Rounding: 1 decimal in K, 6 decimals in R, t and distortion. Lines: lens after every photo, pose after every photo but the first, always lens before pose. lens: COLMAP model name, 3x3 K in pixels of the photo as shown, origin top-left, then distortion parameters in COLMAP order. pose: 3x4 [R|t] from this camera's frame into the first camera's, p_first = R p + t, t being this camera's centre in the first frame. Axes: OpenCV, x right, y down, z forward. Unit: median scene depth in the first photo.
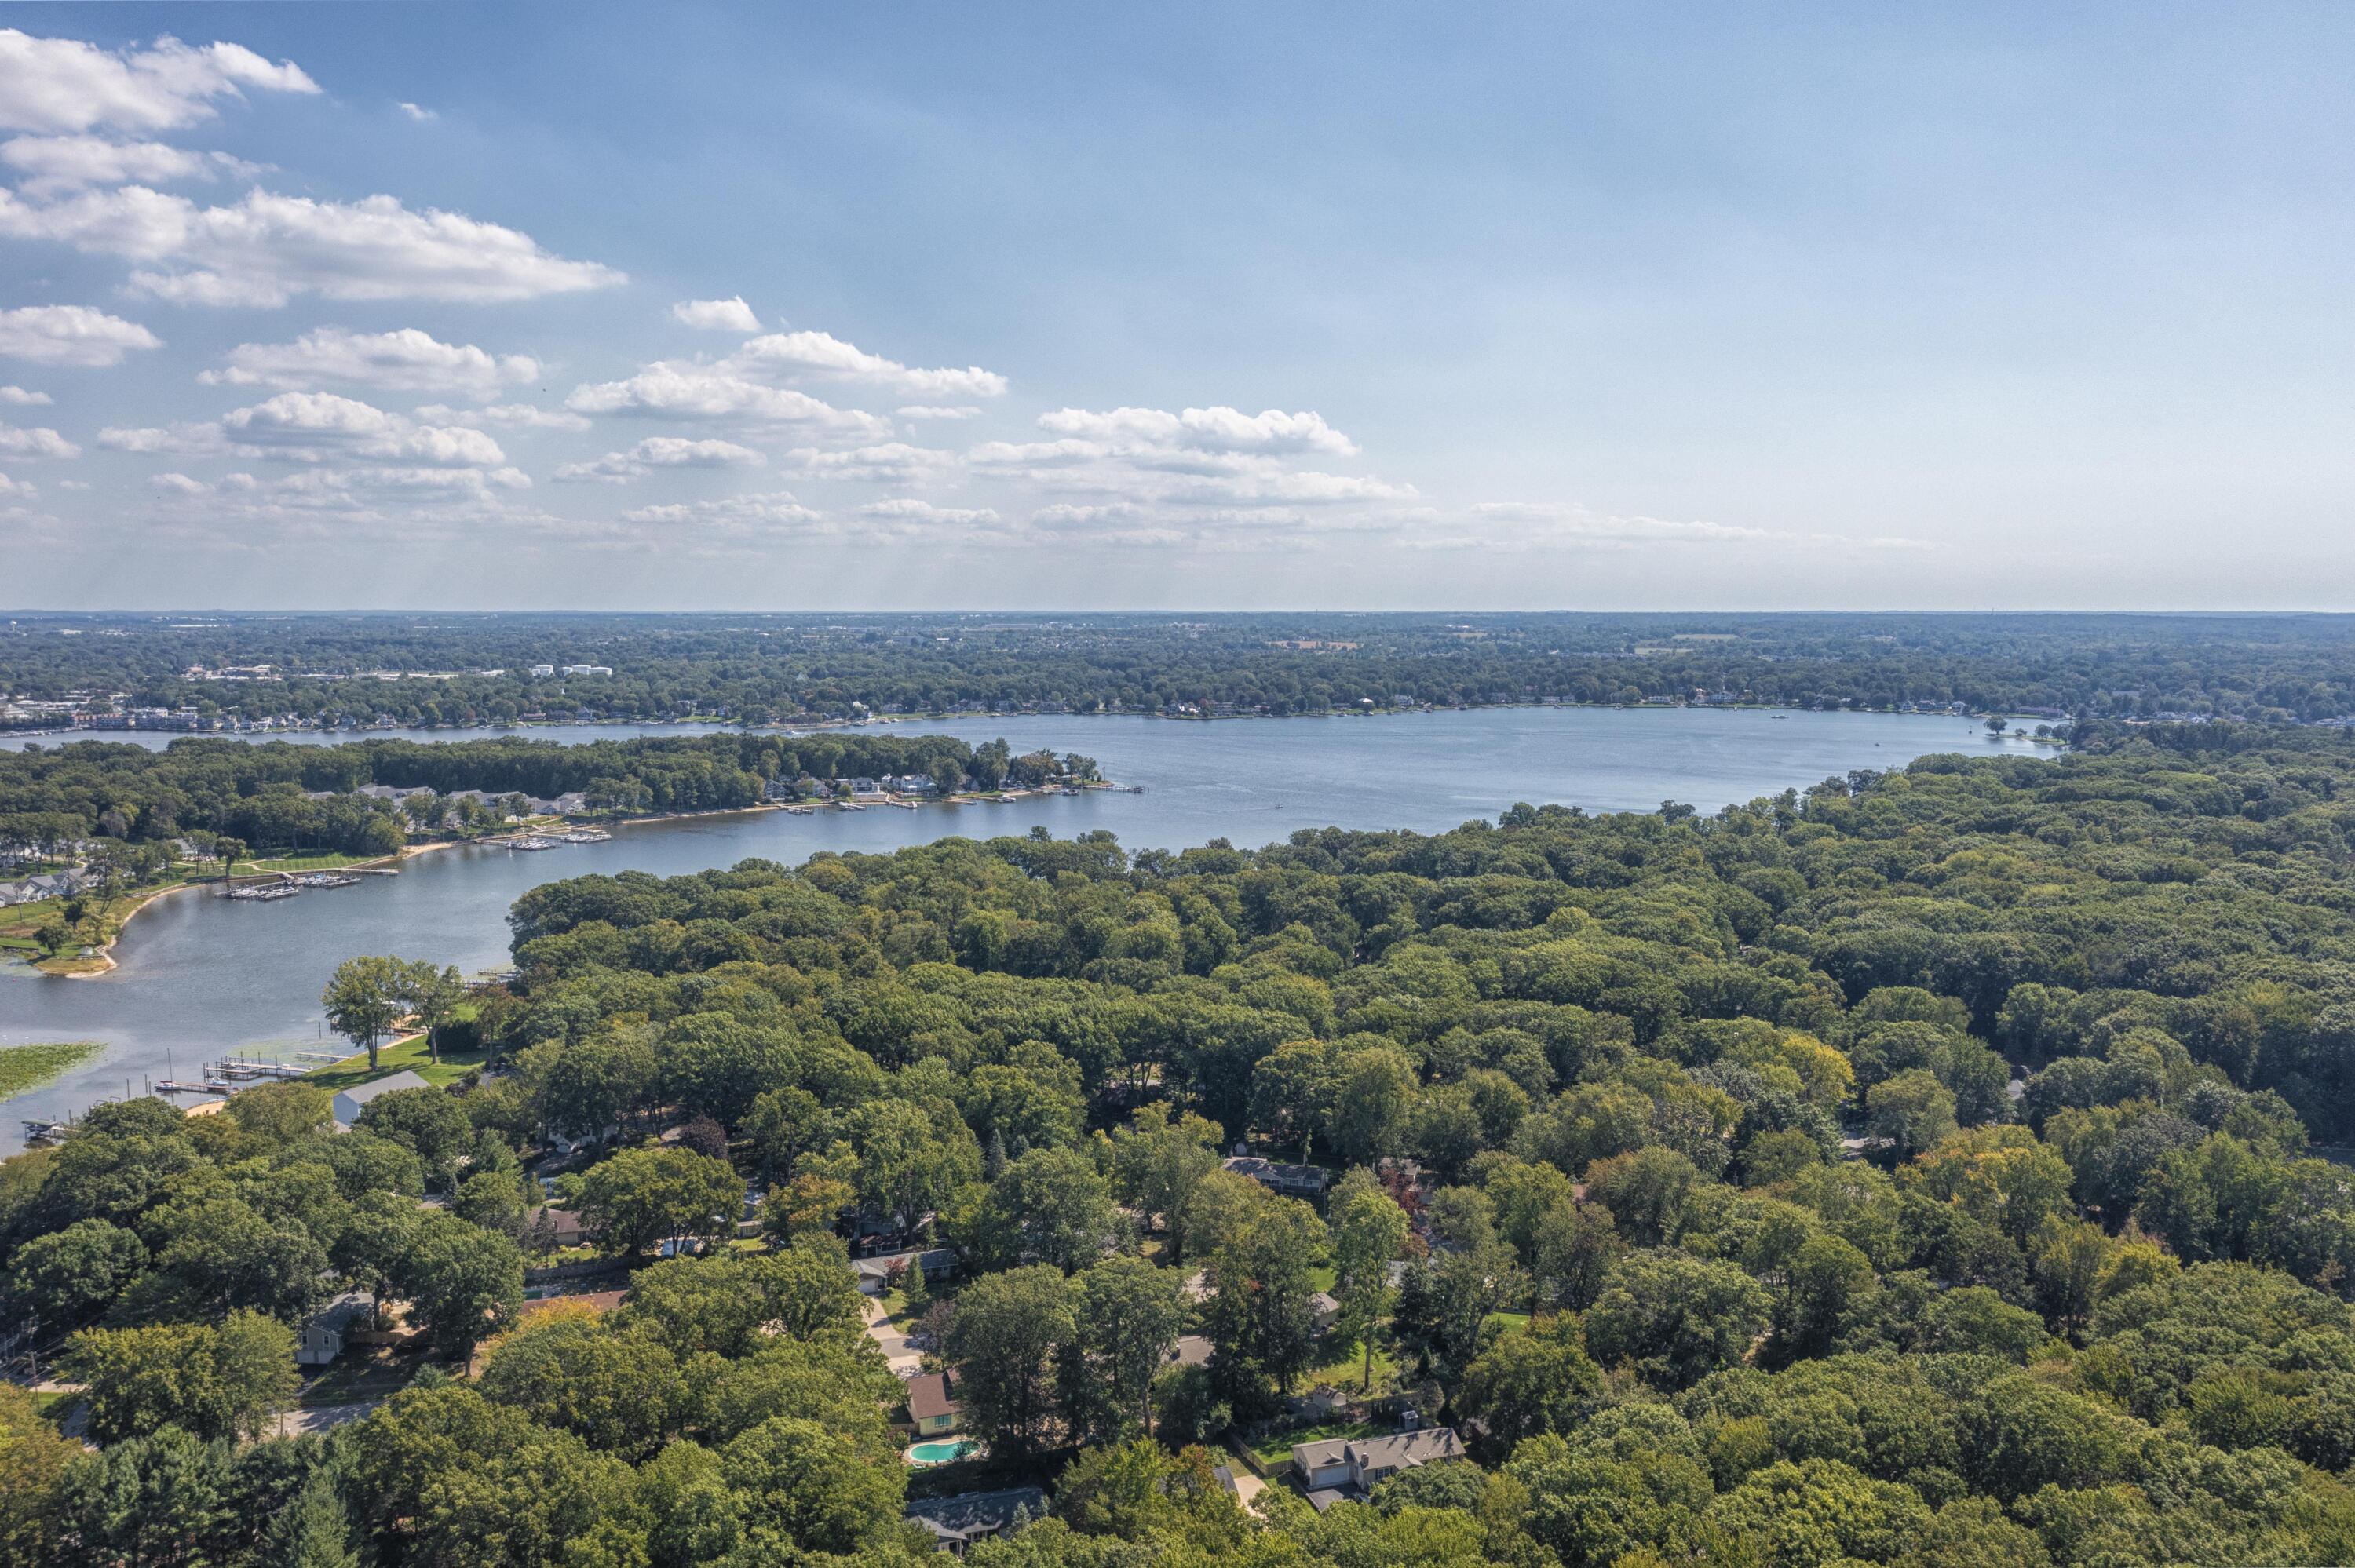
lens RADIAL K [[1860.5, 0, 1176.7], [0, 1860.5, 772.1], [0, 0, 1]] dist [-0.009229, 0.001633]
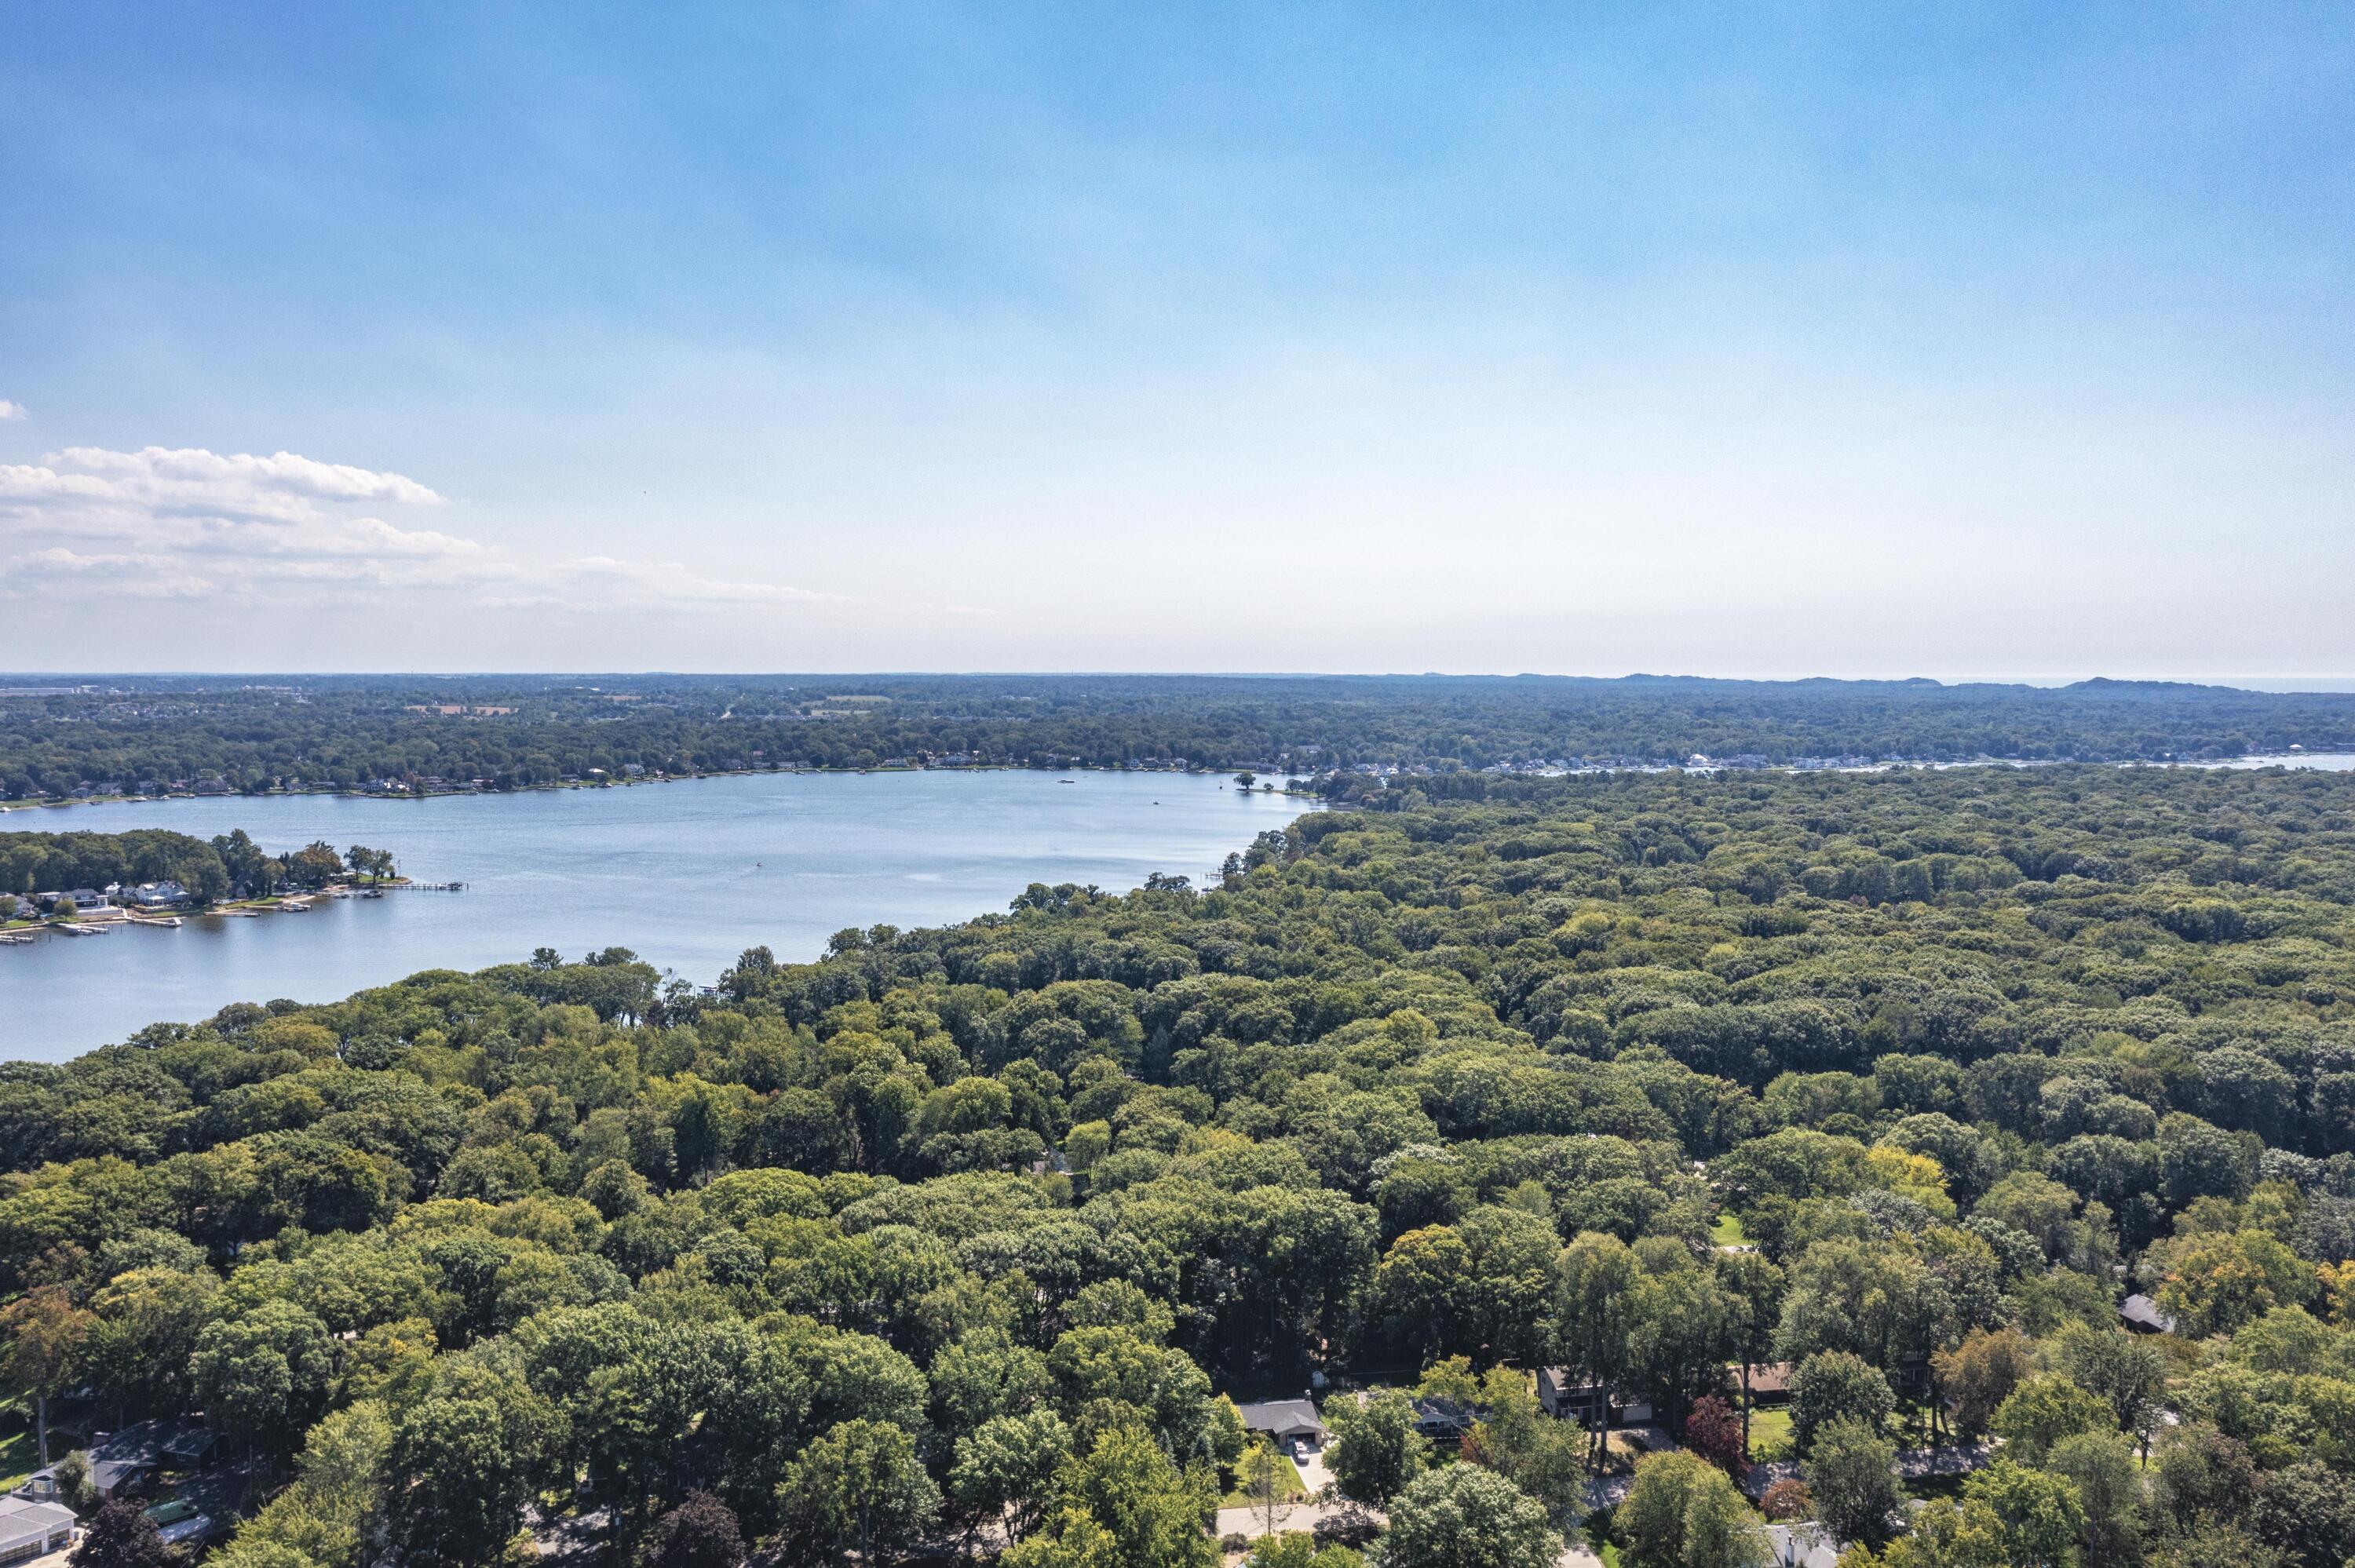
lens RADIAL K [[1860.5, 0, 1150.2], [0, 1860.5, 774.2], [0, 0, 1]] dist [-0.009229, 0.001633]
pose [[0.887923, -0.023891, 0.459371, -0.150988], [0.038891, 0.998974, -0.023219, -0.011013], [-0.458344, 0.038482, 0.887941, 0.153044]]
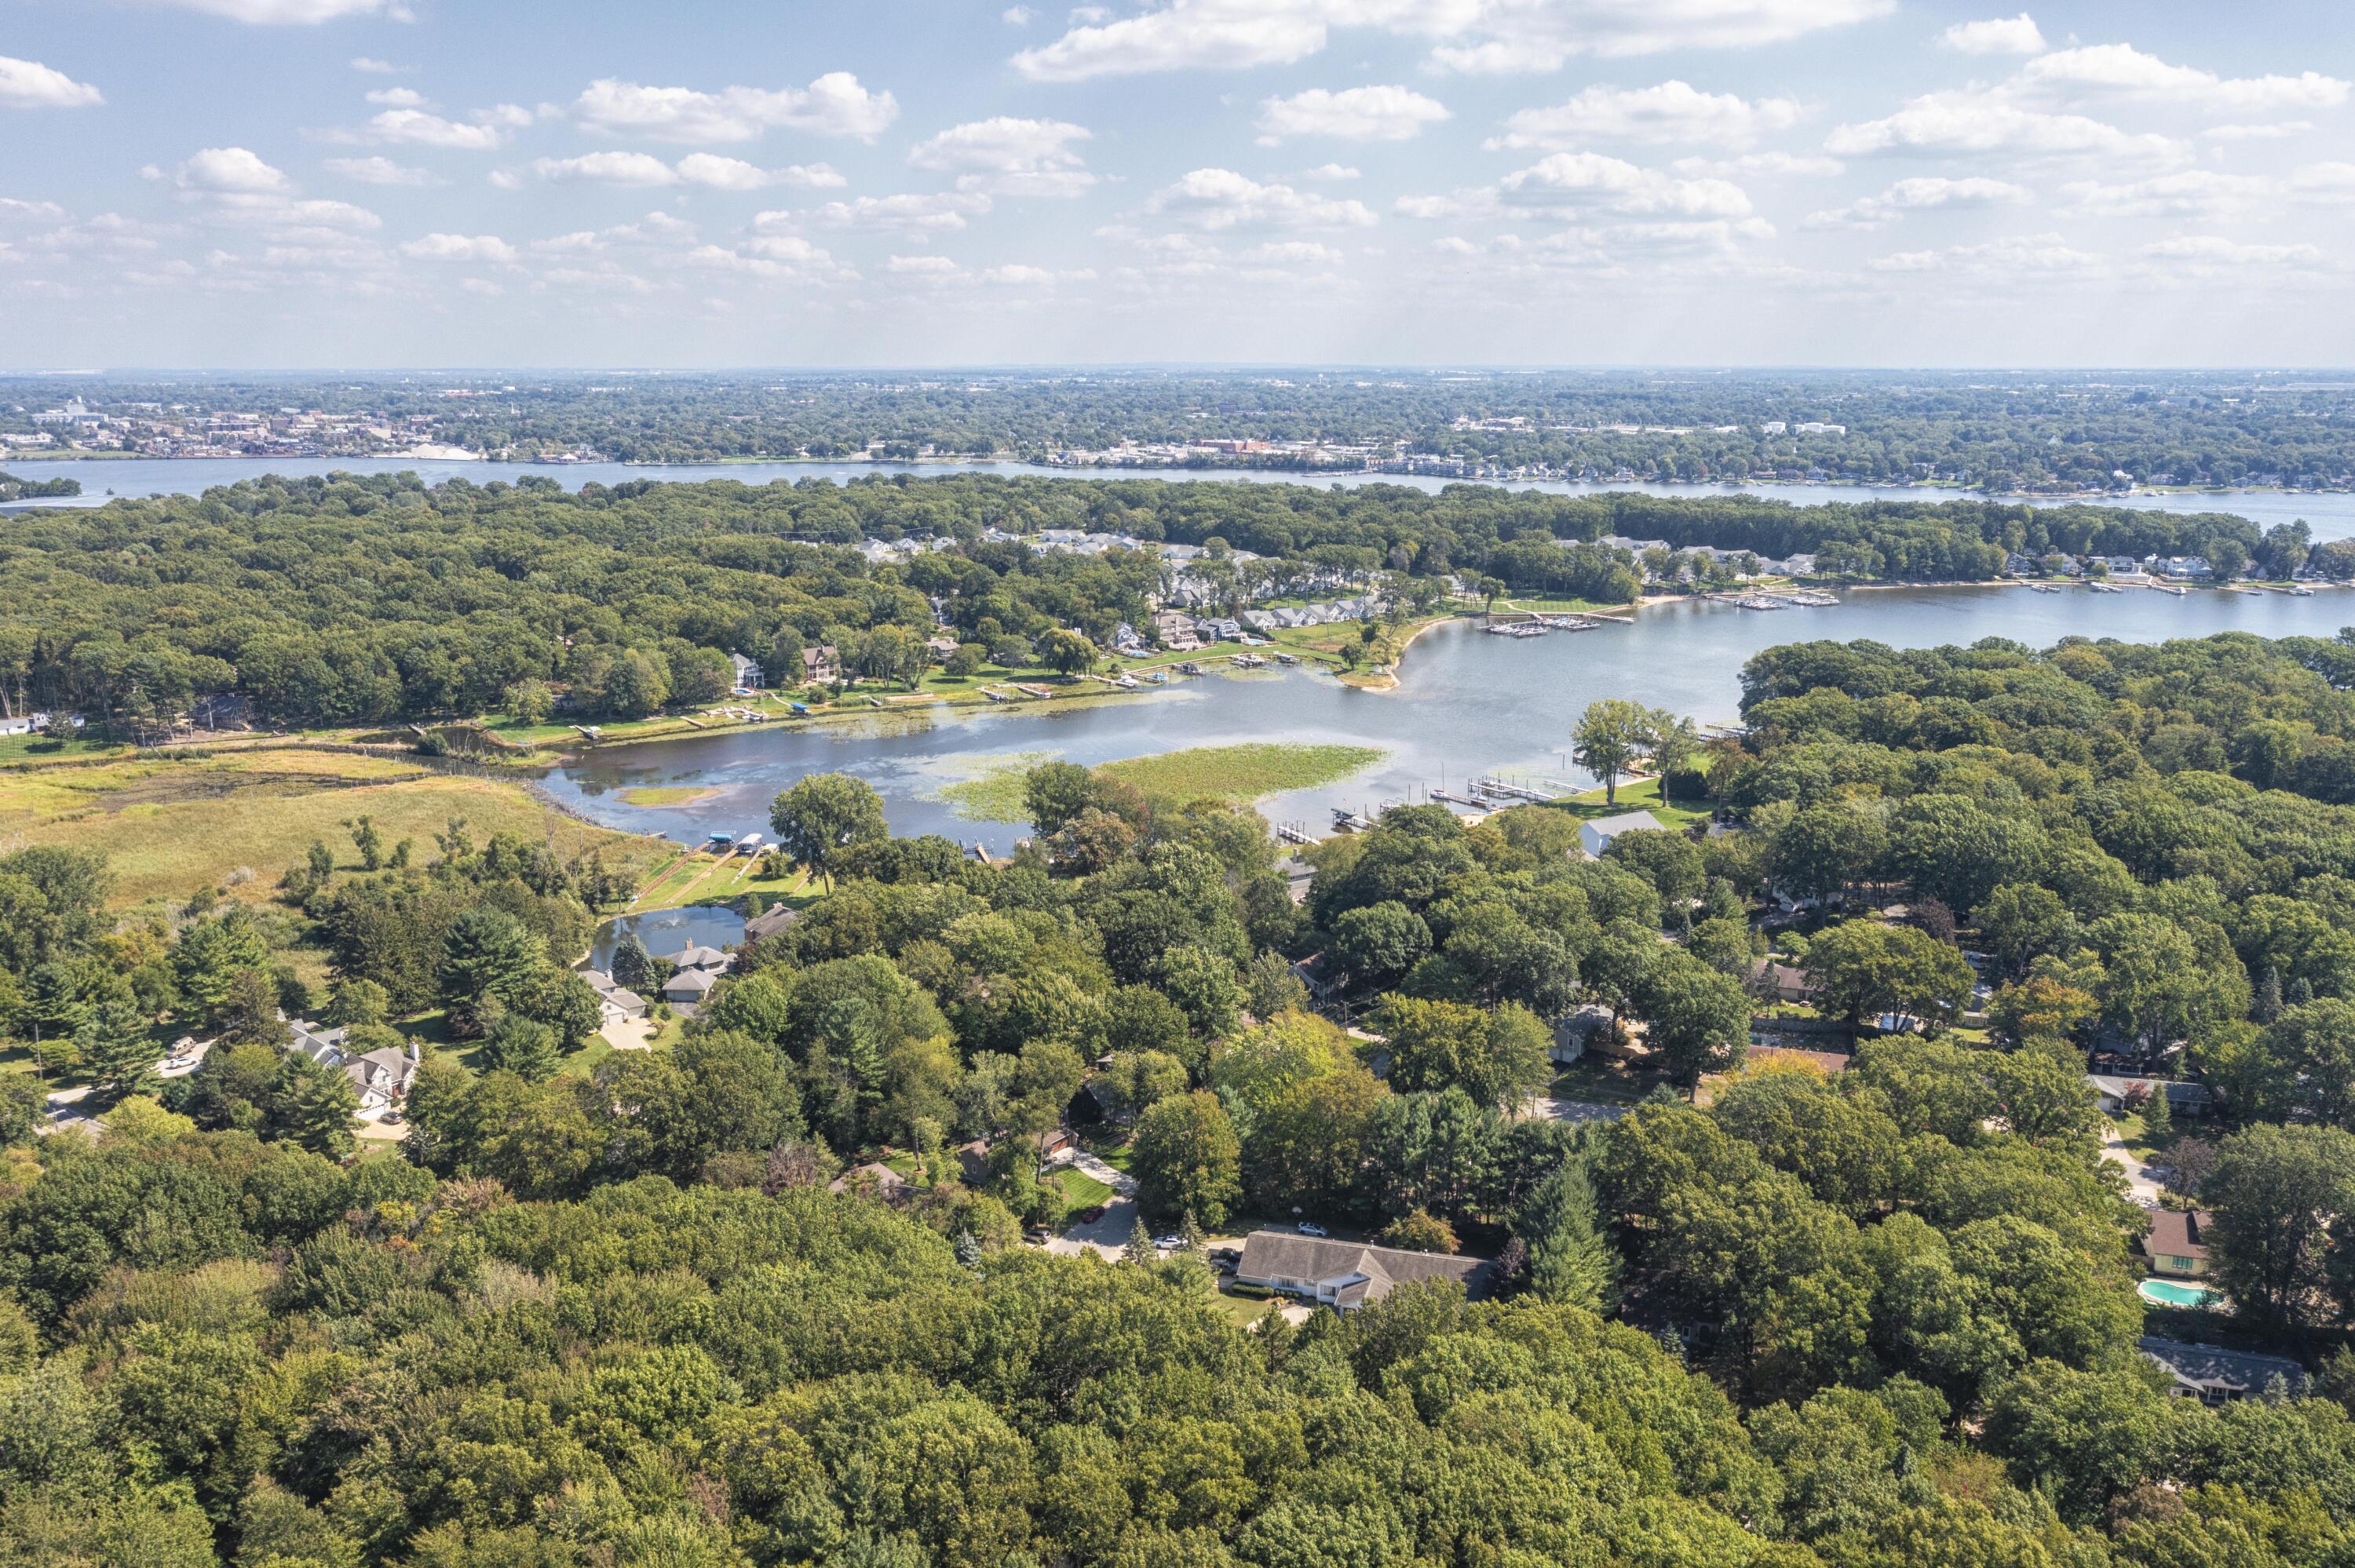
lens RADIAL K [[1860.5, 0, 1191.0], [0, 1860.5, 771.4], [0, 0, 1]] dist [-0.009229, 0.001633]
pose [[0.810811, 0.125105, -0.571782, -0.007394], [-0.050735, 0.988235, 0.144280, -0.001183], [0.583106, -0.087974, 0.807619, -0.005945]]
